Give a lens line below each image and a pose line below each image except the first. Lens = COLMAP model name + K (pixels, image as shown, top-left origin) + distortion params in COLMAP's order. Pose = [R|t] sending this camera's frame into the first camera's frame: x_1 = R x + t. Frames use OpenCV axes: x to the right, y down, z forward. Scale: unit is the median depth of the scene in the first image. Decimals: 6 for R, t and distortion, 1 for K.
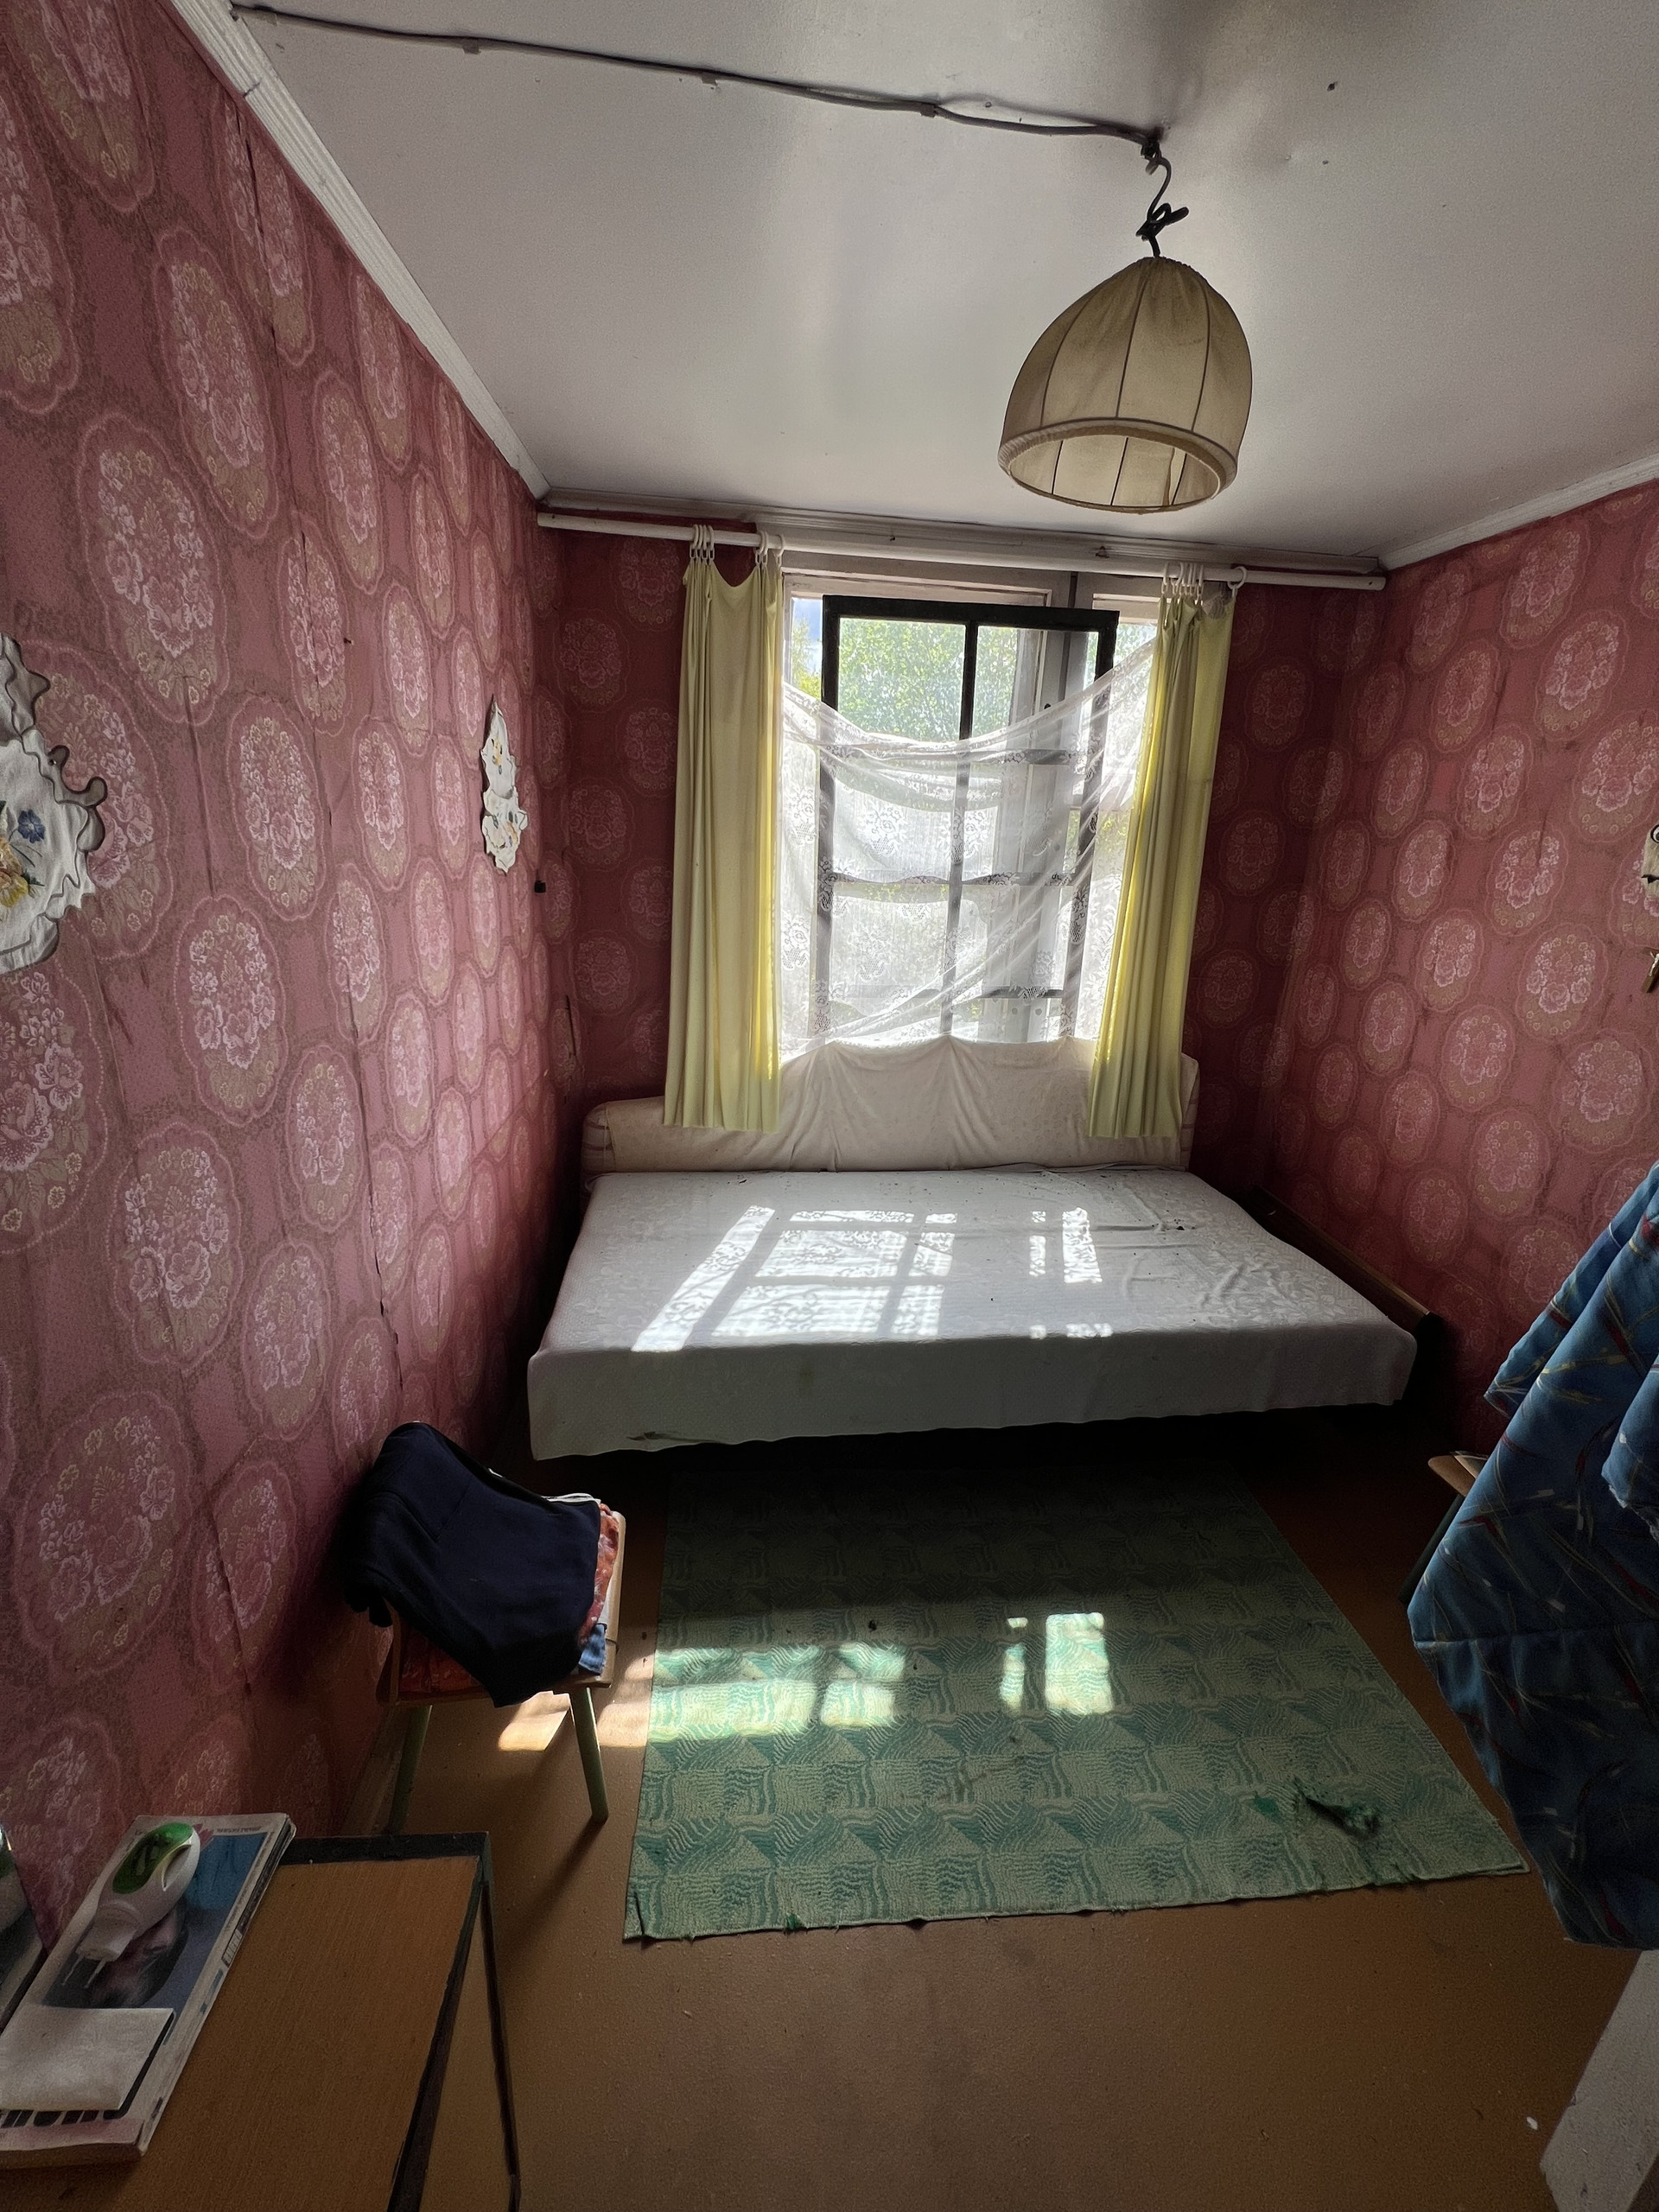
lens RADIAL K [[887.8, 0, 823.7], [0, 887.8, 1108.2], [0, 0, 1]] dist [-0.003177, 0.000938]
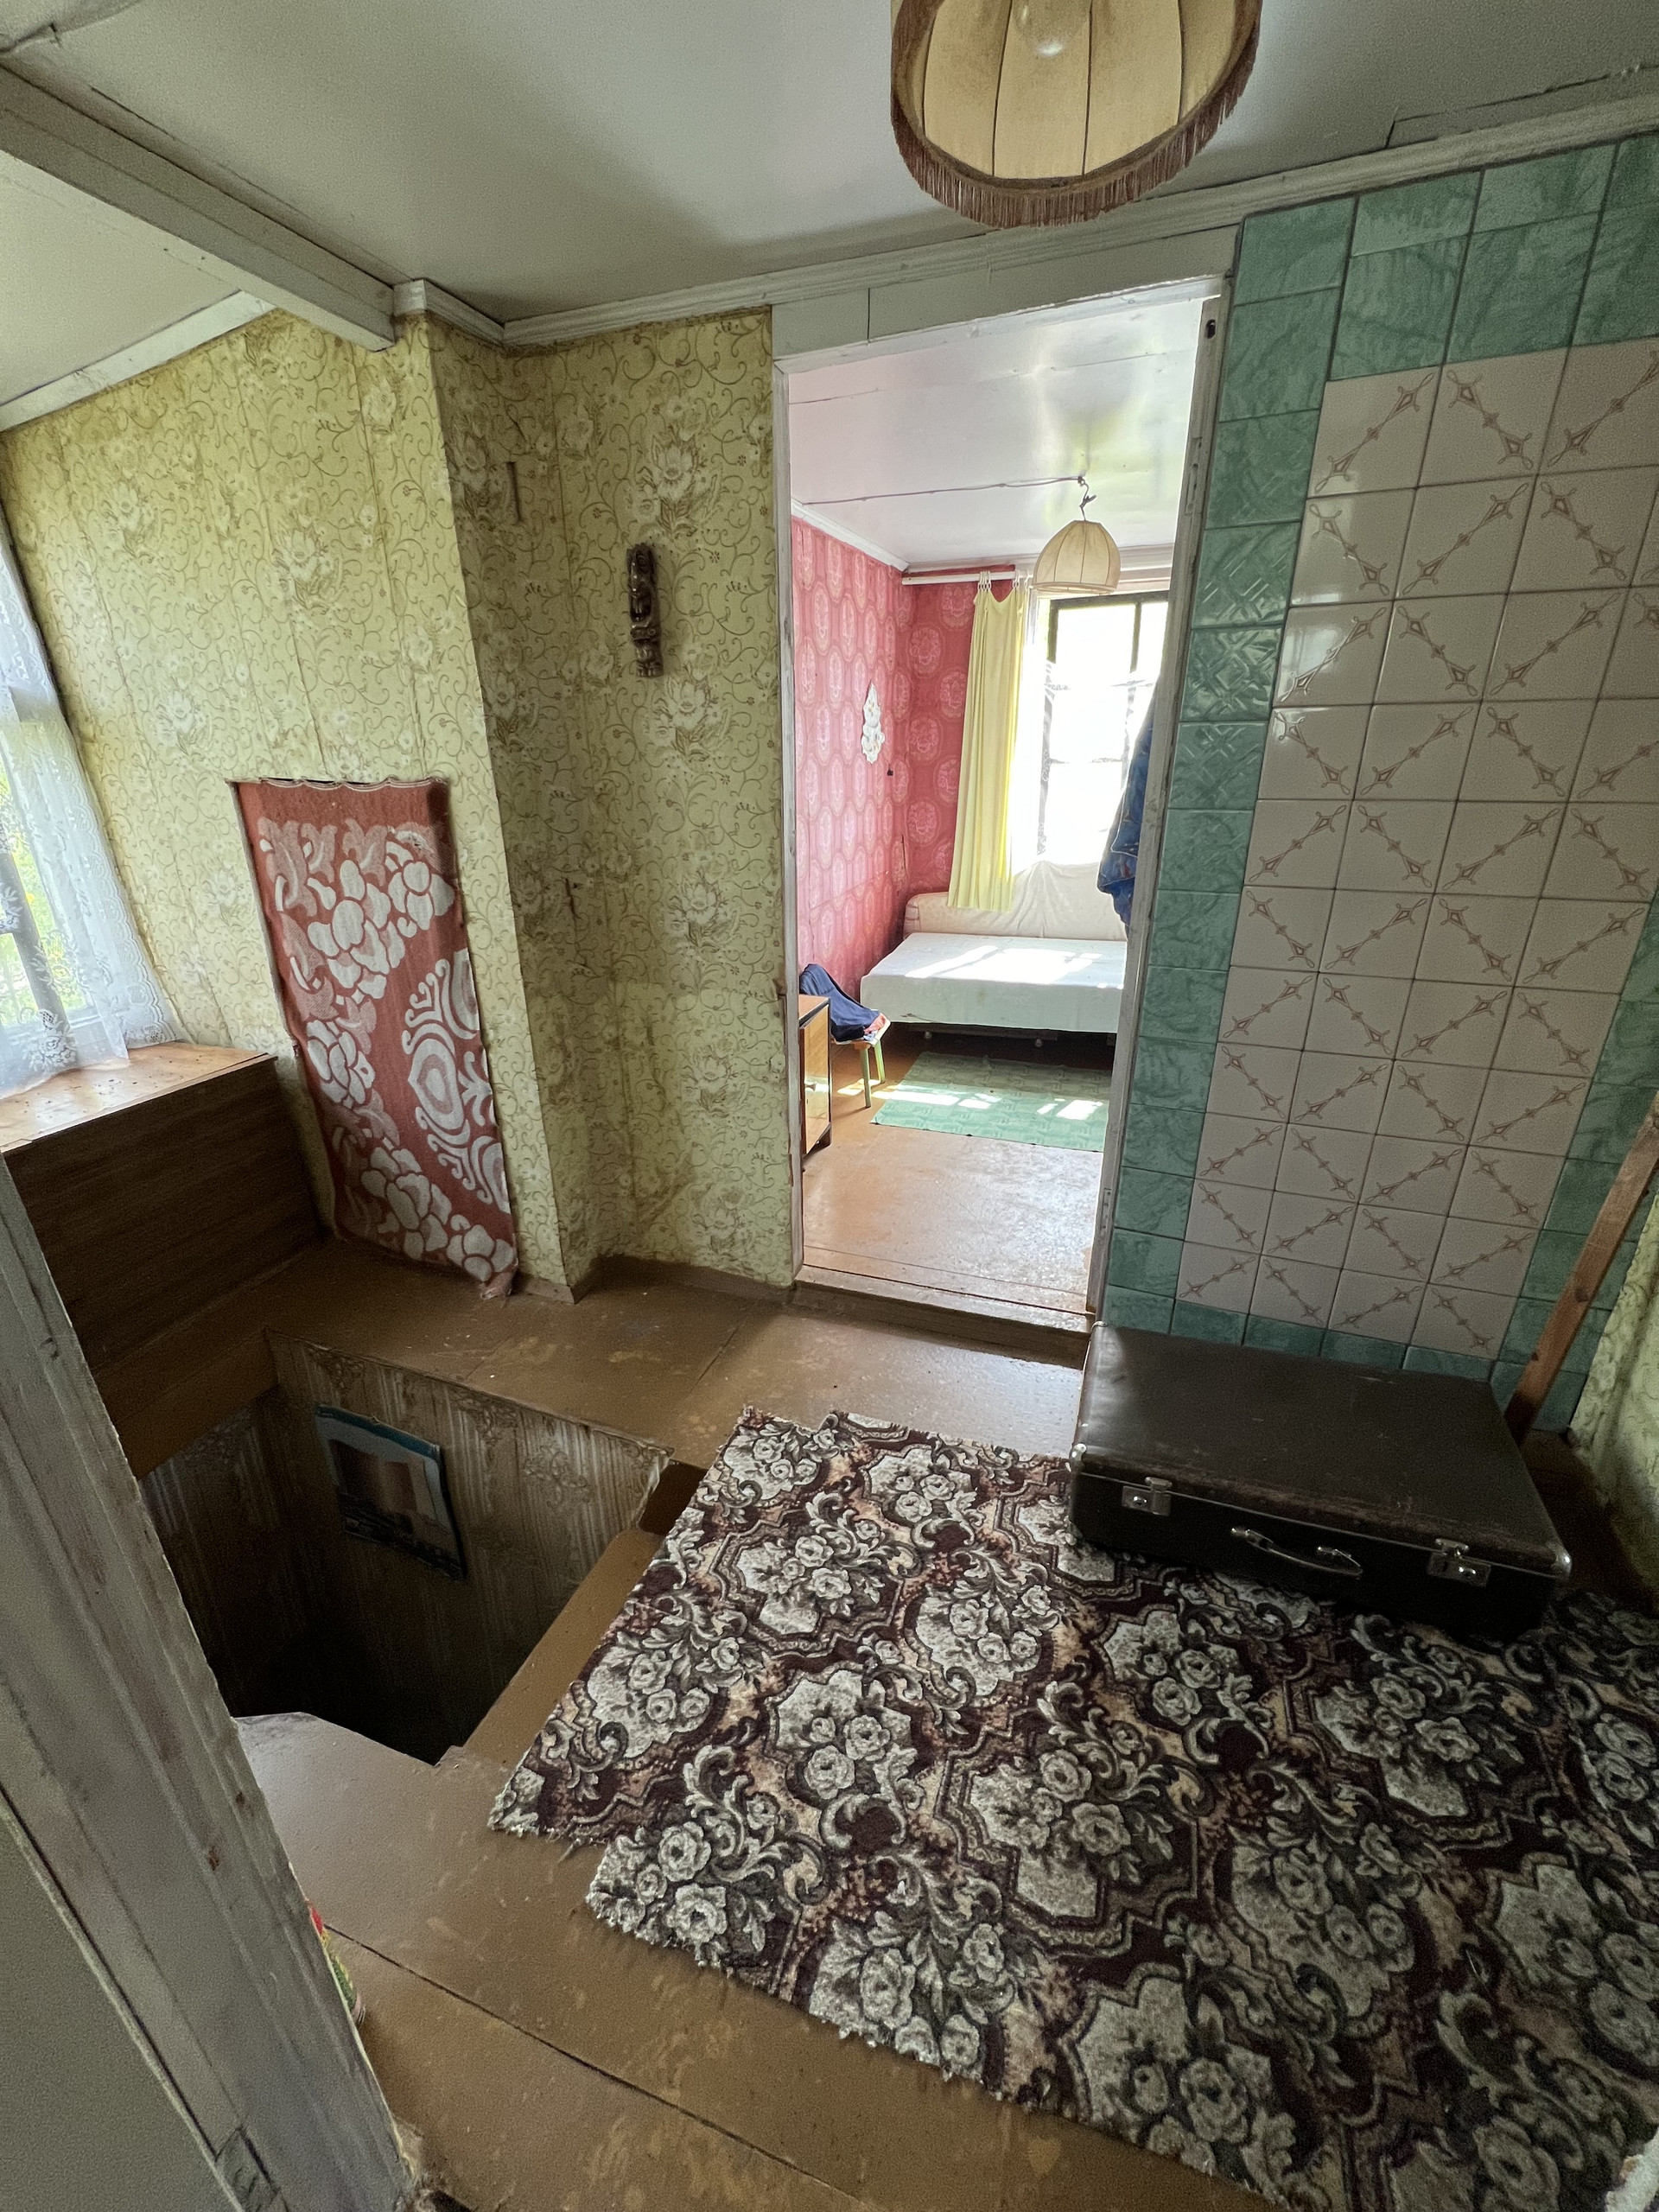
lens RADIAL K [[887.8, 0, 823.7], [0, 887.8, 1108.2], [0, 0, 1]] dist [-0.003177, 0.000938]
pose [[0.908452, 0.101413, -0.405499, 0.428112], [-0.071694, 0.993549, 0.087863, 0.333393], [0.411794, -0.050747, 0.909863, -0.907297]]
